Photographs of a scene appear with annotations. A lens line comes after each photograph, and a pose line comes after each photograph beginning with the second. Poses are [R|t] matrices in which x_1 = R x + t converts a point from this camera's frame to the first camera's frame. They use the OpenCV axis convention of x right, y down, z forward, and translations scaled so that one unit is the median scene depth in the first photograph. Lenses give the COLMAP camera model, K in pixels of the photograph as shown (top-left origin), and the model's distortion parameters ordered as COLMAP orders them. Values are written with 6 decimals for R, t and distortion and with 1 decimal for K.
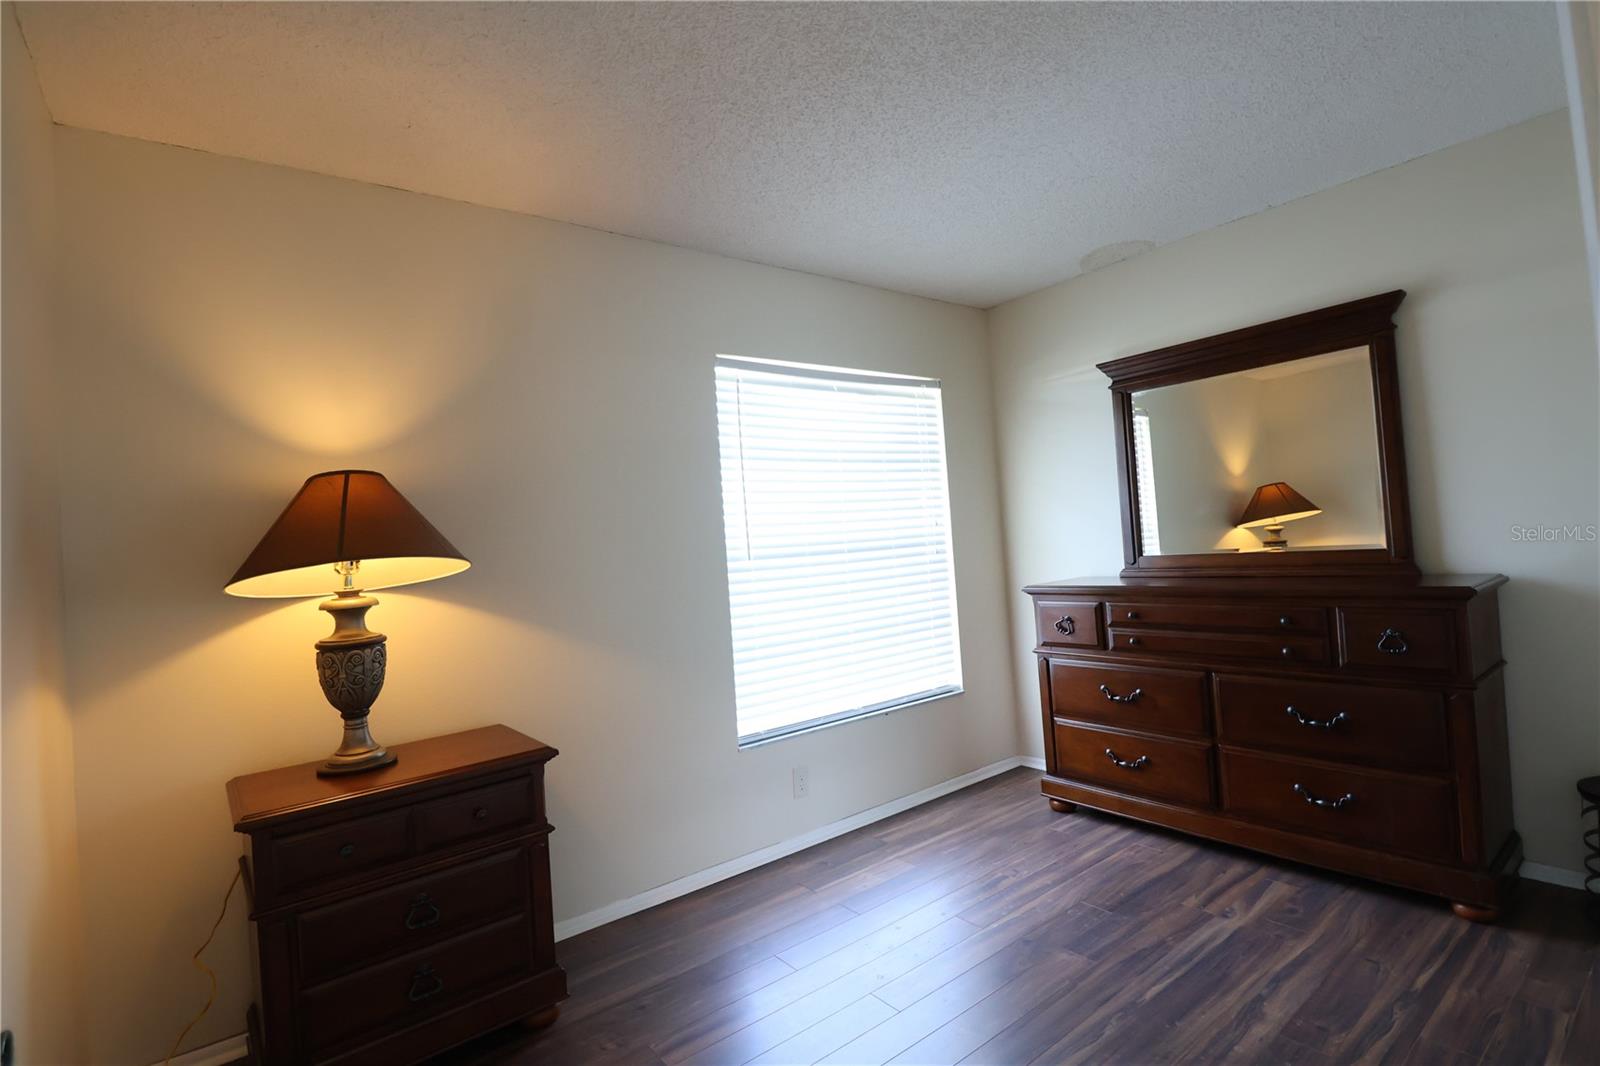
lens RADIAL K [[745.2, 0, 811.6], [0, 745.2, 526.3], [0, 0, 1]] dist [-0.004285, -0.009897]
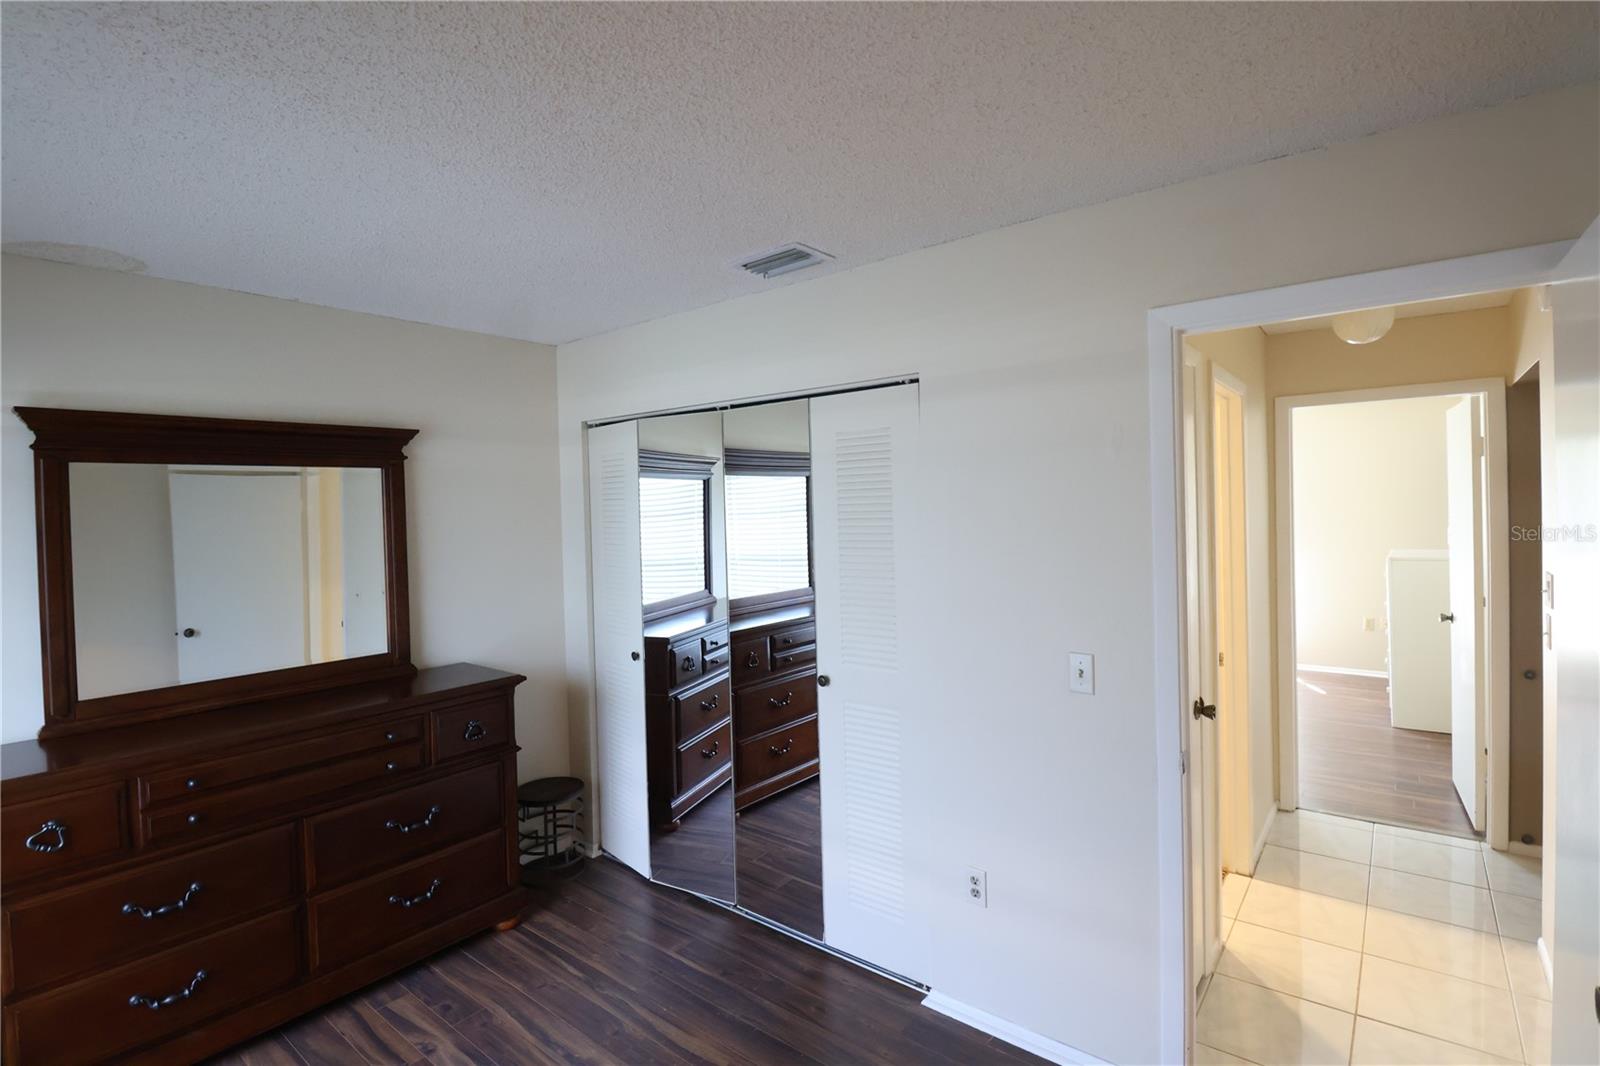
lens RADIAL K [[745.2, 0, 814.9], [0, 745.2, 530.3], [0, 0, 1]] dist [-0.004285, -0.009897]
pose [[-0.221126, 0.044241, 0.974241, -0.481867], [0.023811, 0.998918, -0.039957, -0.097987], [-0.974955, 0.014362, -0.221940, 0.647208]]
